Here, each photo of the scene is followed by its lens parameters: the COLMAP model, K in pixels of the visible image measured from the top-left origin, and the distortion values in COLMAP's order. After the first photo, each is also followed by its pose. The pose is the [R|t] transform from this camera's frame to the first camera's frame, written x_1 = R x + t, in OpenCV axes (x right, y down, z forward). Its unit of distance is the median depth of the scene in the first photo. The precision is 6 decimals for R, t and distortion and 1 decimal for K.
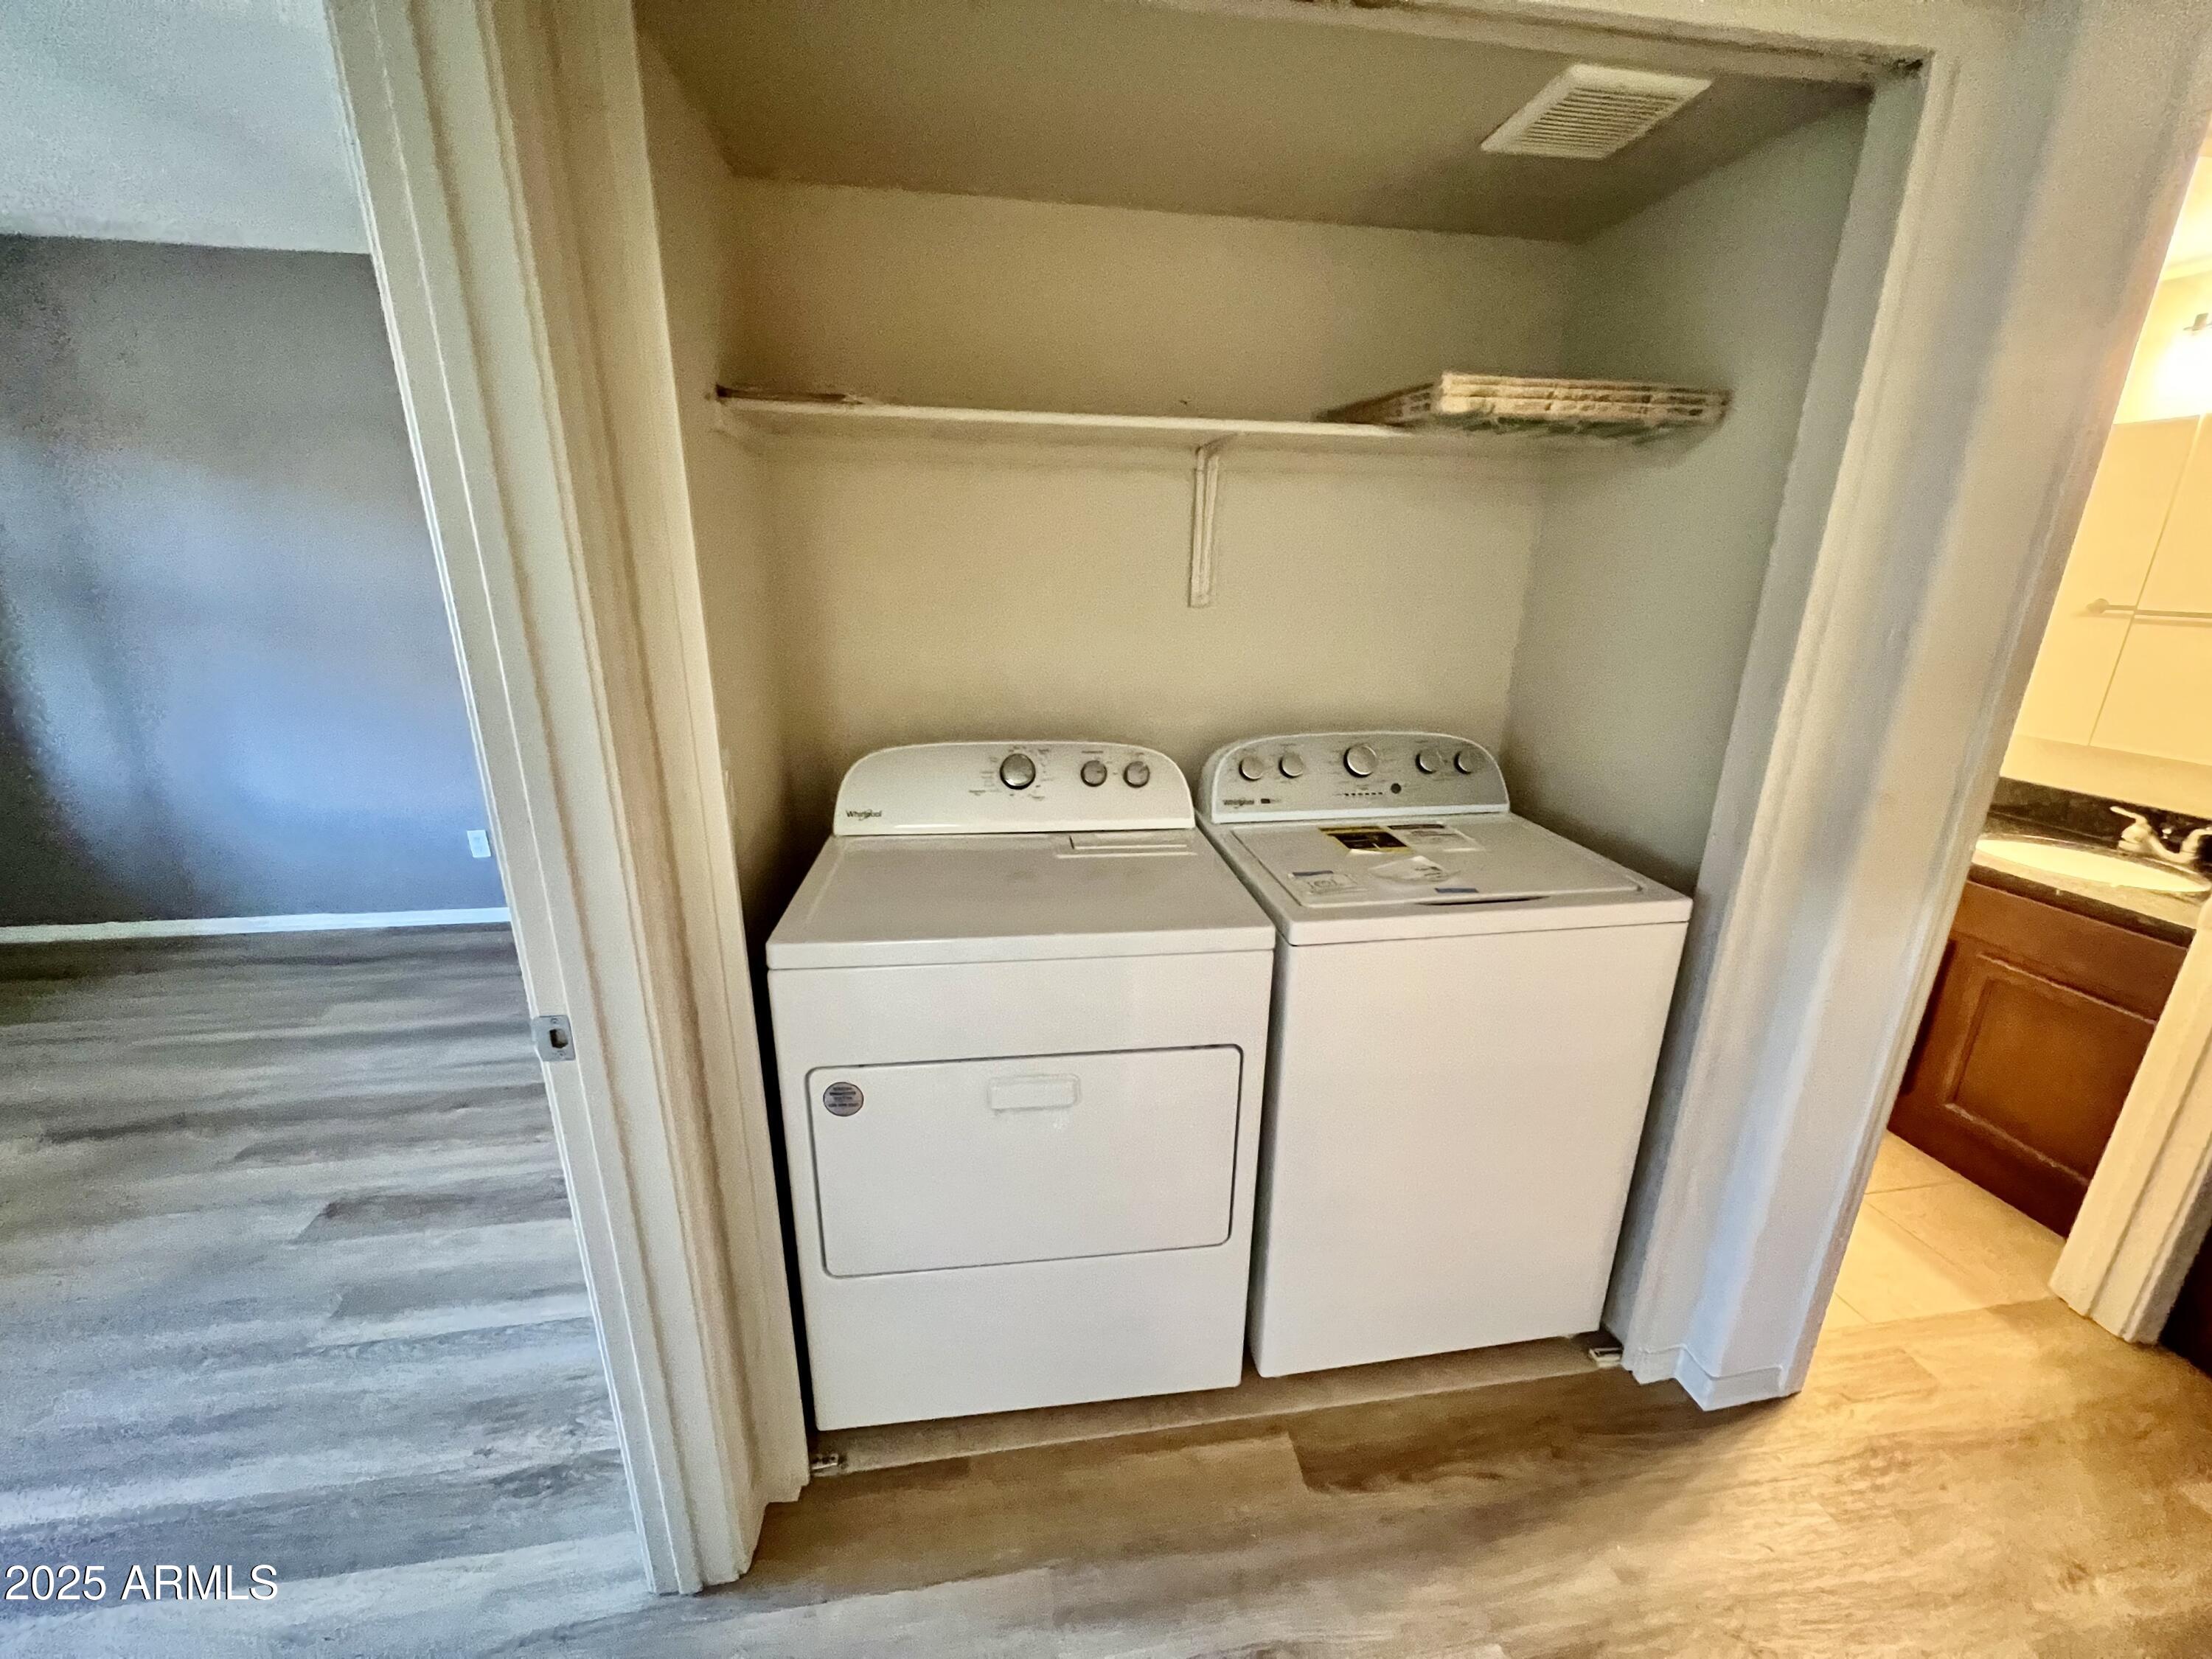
lens RADIAL K [[885.4, 0, 1109.2], [0, 885.4, 835.1], [0, 0, 1]] dist [-0.000137, 0.000003]
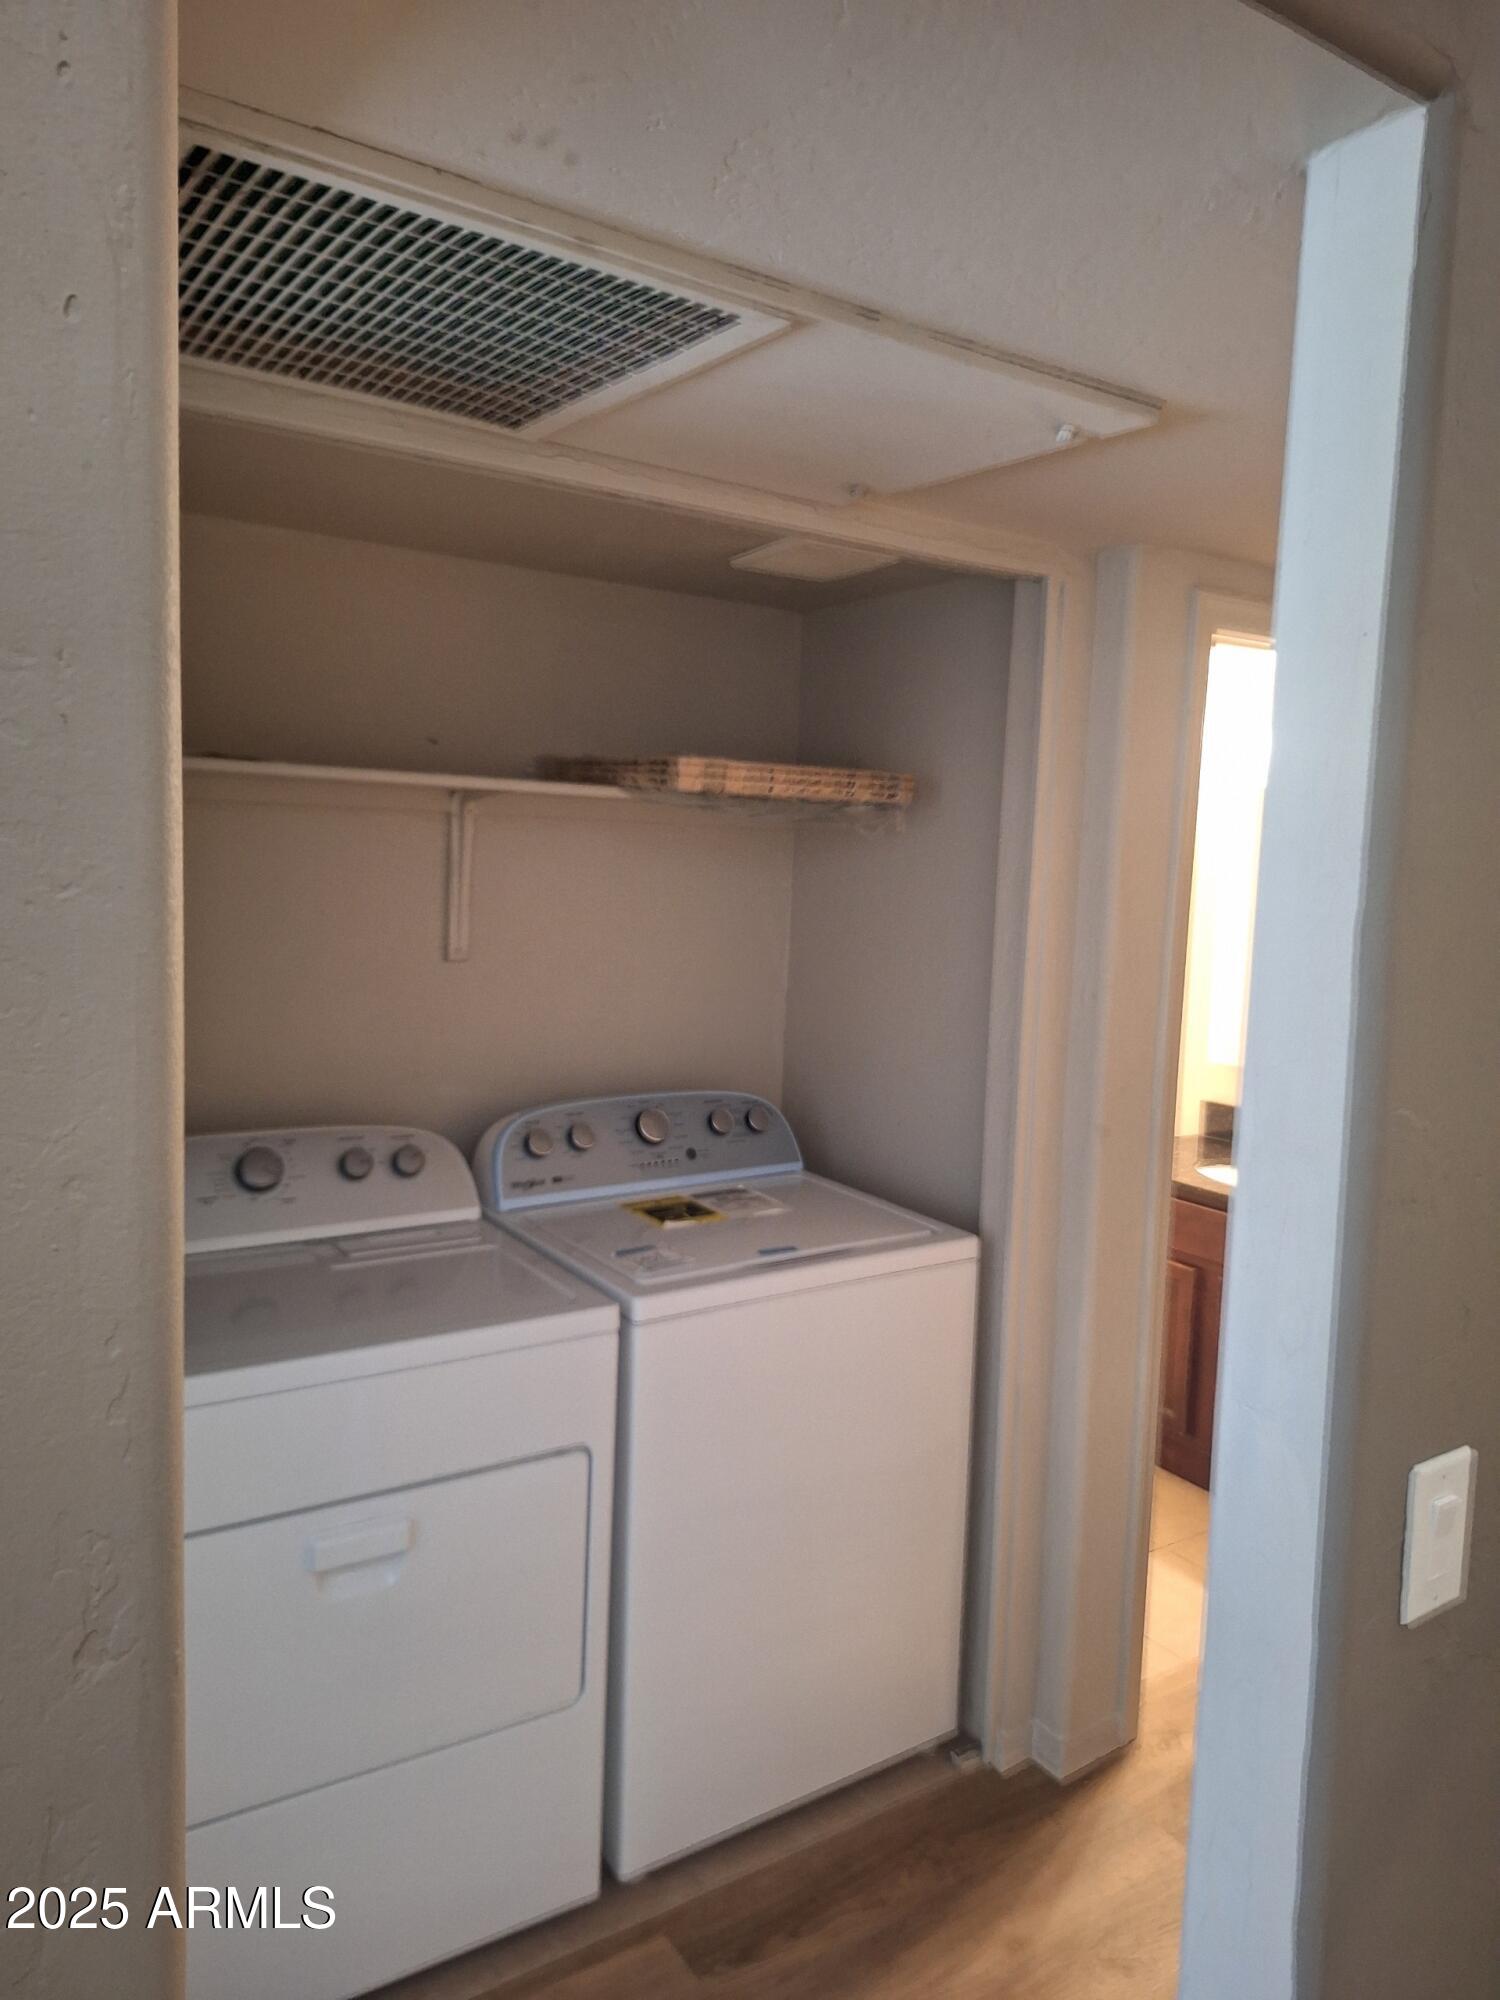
lens RADIAL K [[1399.3, 0, 775.6], [0, 1399.3, 973.5], [0, 0, 1]] dist [0.073960, -0.099343]
pose [[0.895623, -0.018048, 0.444447, -0.255562], [0.105368, 0.979346, -0.172564, 0.024984], [-0.432153, 0.201383, 0.879027, -0.370728]]
